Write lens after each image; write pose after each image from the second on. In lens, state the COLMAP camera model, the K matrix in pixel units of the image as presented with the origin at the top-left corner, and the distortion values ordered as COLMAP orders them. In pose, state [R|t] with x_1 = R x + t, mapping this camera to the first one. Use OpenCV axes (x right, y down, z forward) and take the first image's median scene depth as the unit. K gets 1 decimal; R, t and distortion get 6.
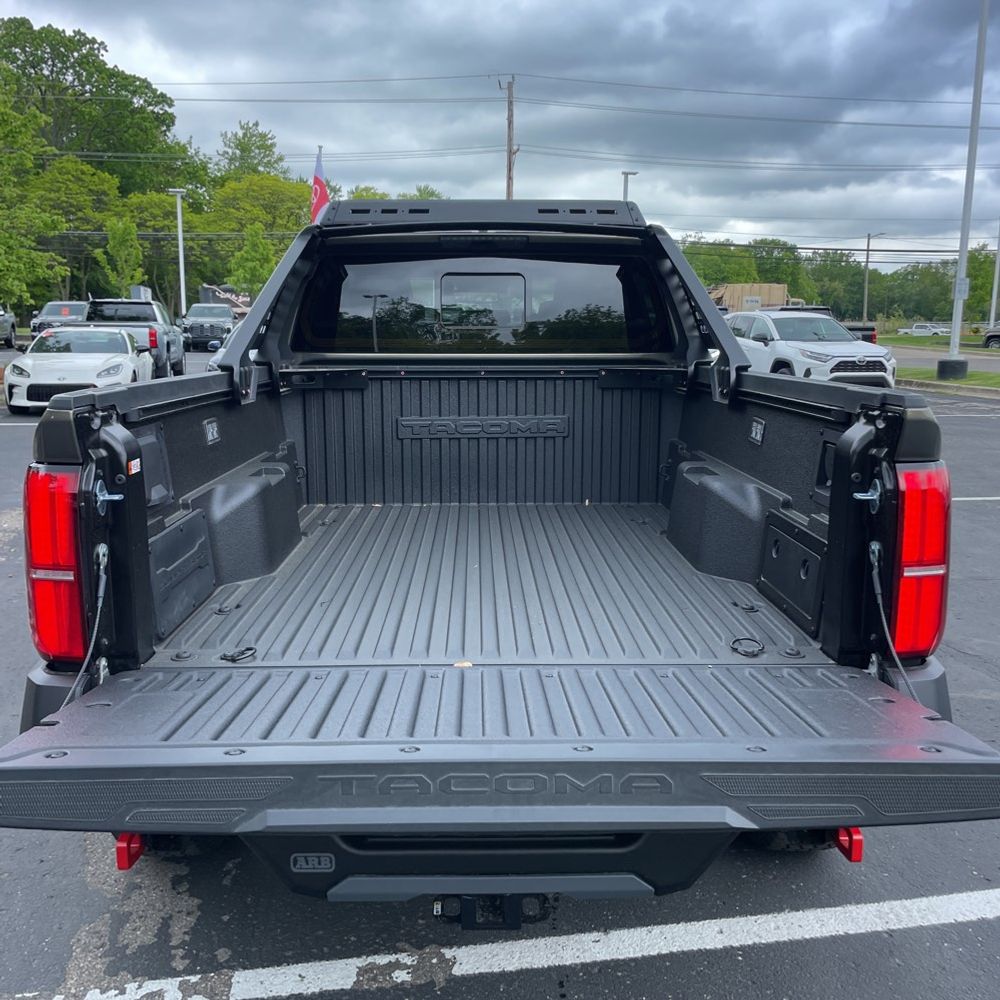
lens RADIAL K [[995.1, 0, 488.0], [0, 995.1, 501.5], [0, 0, 1]] dist [0.103966, -0.163559]
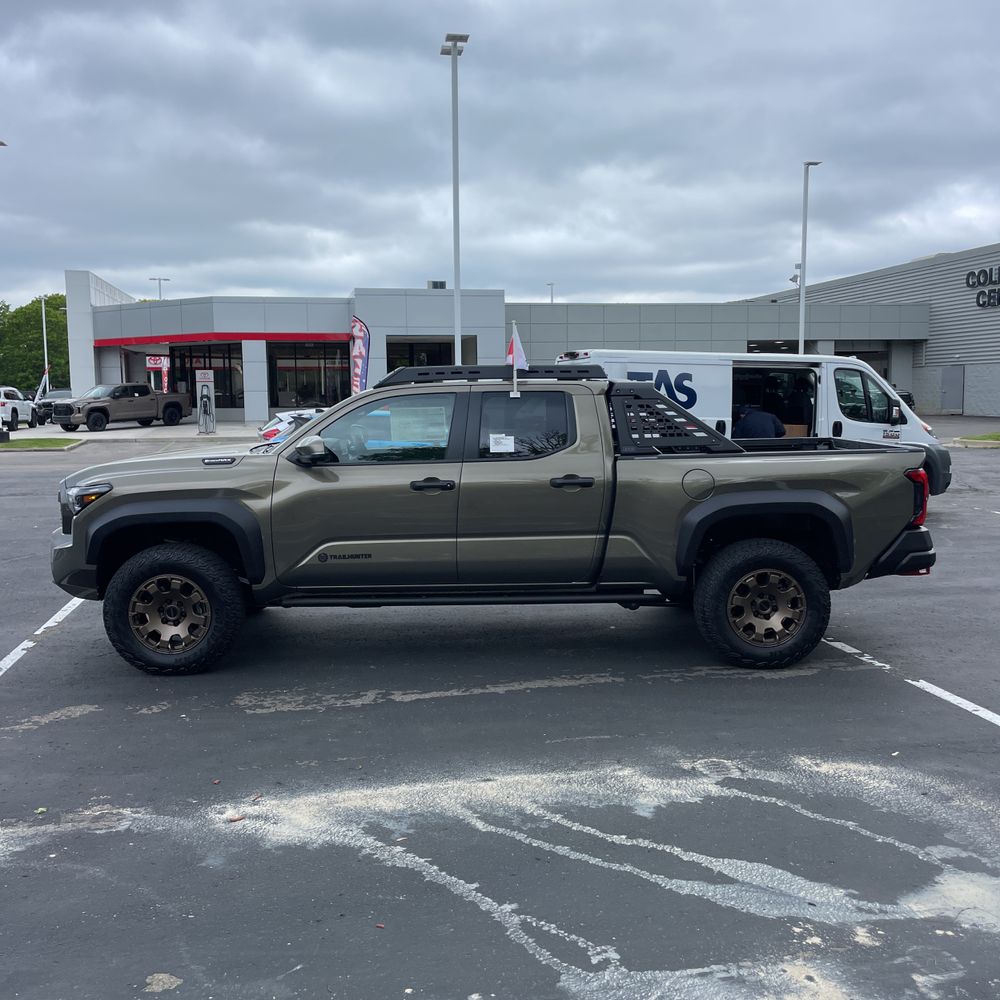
lens RADIAL K [[1000.9, 0, 500.0], [0, 1000.9, 500.0], [0, 0, 1]] dist [0.112659, -0.185282]
pose [[-0.014491, -0.111062, 0.993708, -2.996431], [0.171991, 0.978723, 0.111895, -0.447065], [-0.984992, 0.172530, 0.004919, 1.847690]]
